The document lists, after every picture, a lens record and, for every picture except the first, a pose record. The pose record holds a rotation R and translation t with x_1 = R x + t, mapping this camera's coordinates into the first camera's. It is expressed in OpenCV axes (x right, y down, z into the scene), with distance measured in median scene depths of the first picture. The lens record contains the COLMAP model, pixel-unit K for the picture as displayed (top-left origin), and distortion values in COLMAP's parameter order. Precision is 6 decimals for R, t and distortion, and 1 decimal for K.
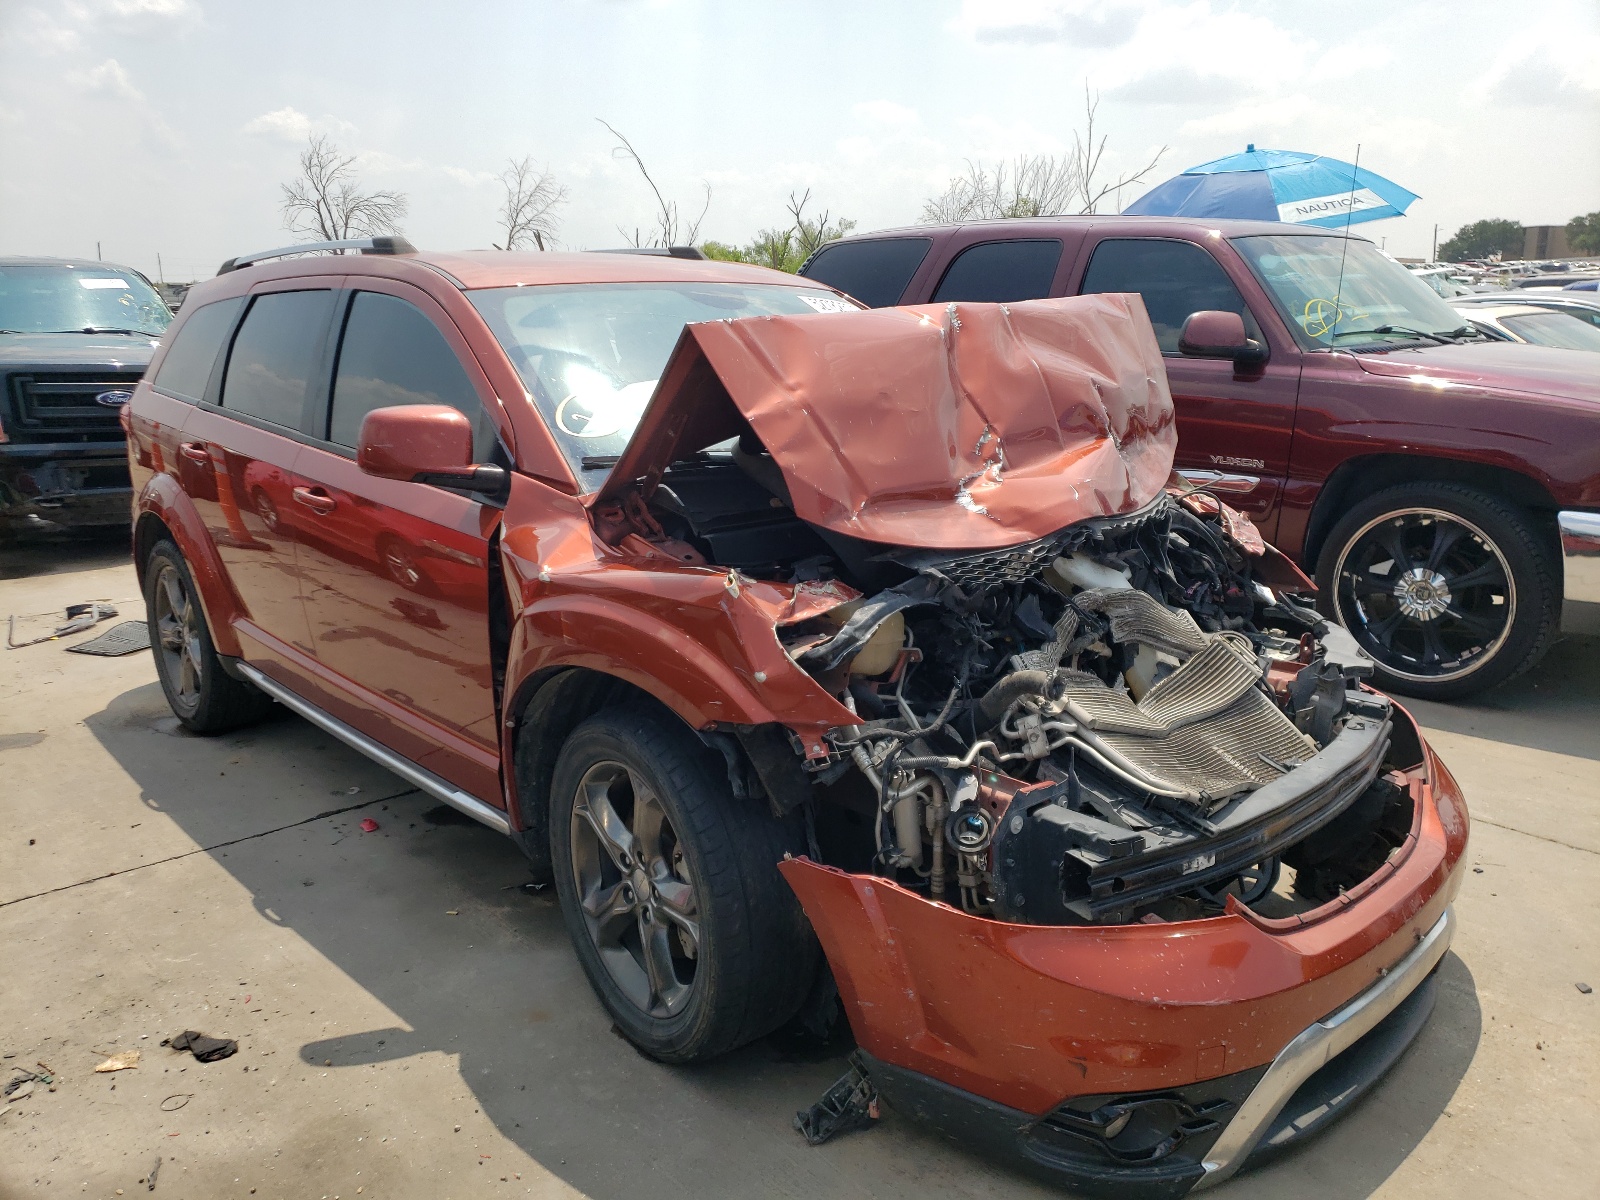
lens RADIAL K [[1176.0, 0, 800.6], [0, 1176.0, 596.2], [0, 0, 1]] dist [0.049746, -0.010724]
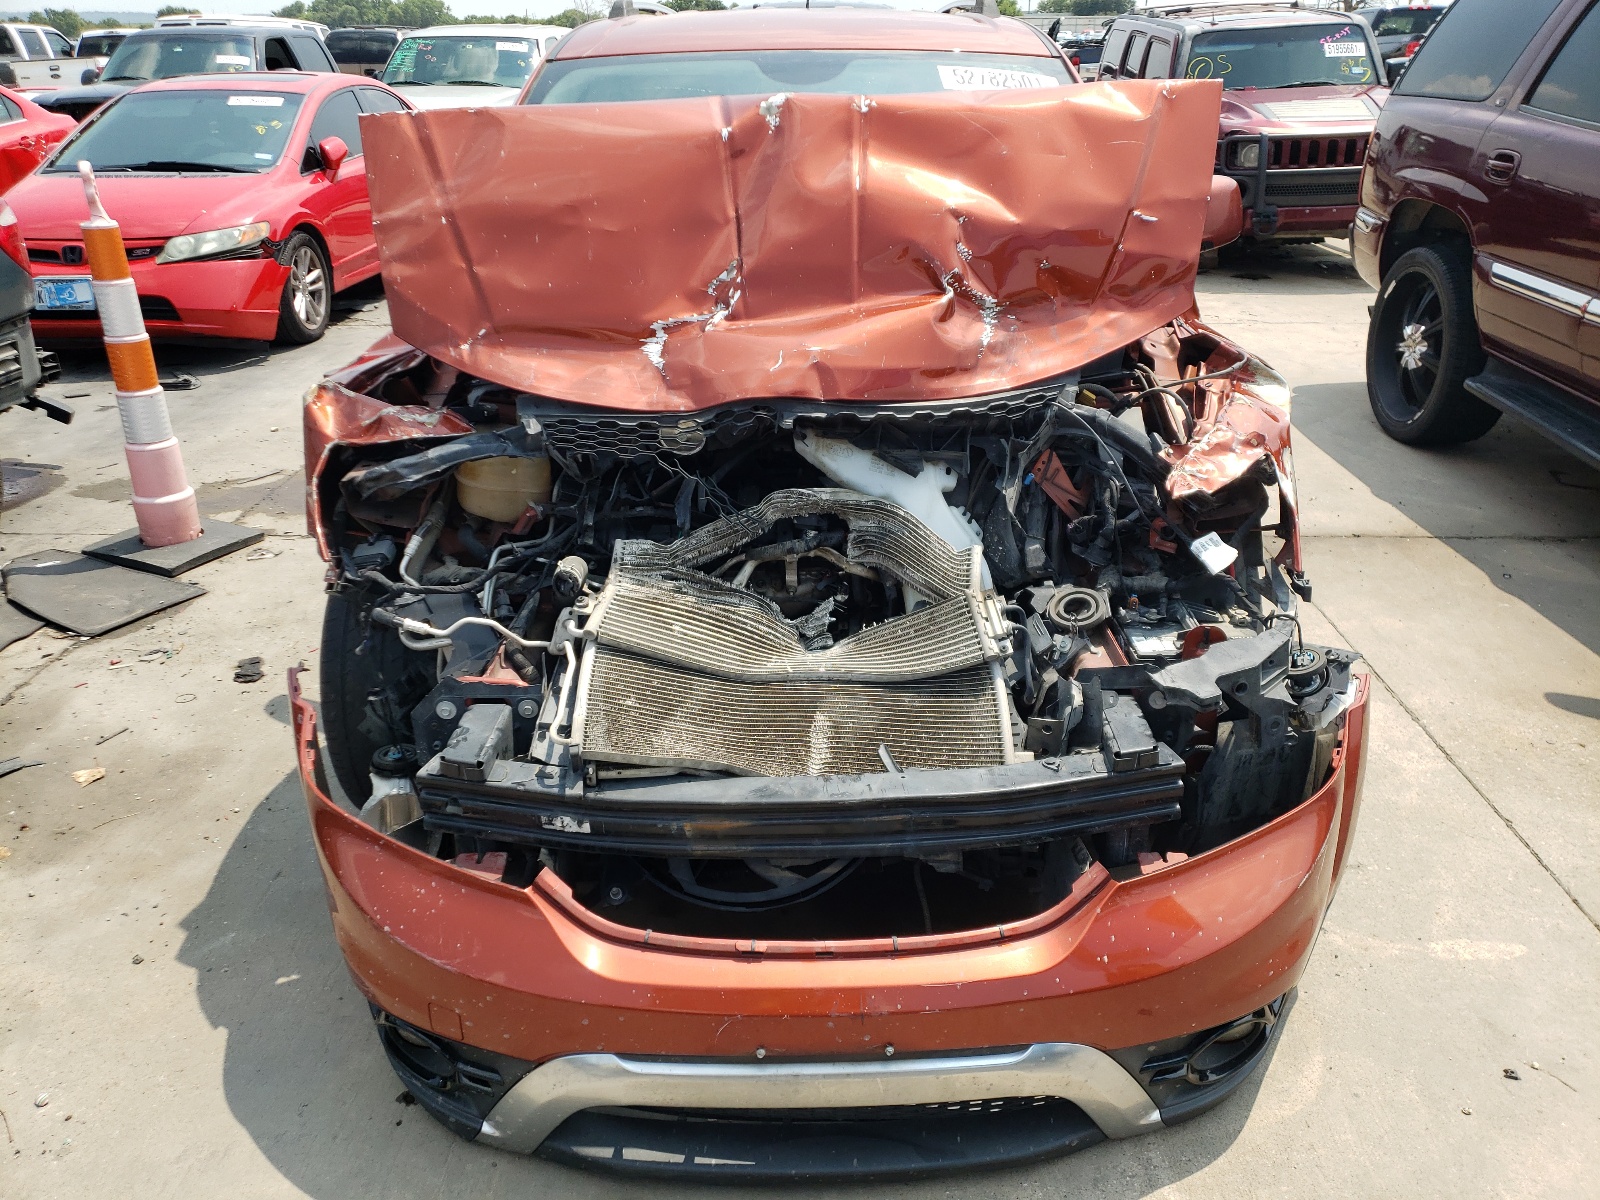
lens RADIAL K [[1176.0, 0, 802.1], [0, 1176.0, 598.8], [0, 0, 1]] dist [0.049746, -0.010724]
pose [[0.759810, 0.275841, -0.588728, 0.787162], [-0.162791, 0.957405, 0.238483, -0.131345], [0.629435, -0.085363, 0.772350, 0.411316]]
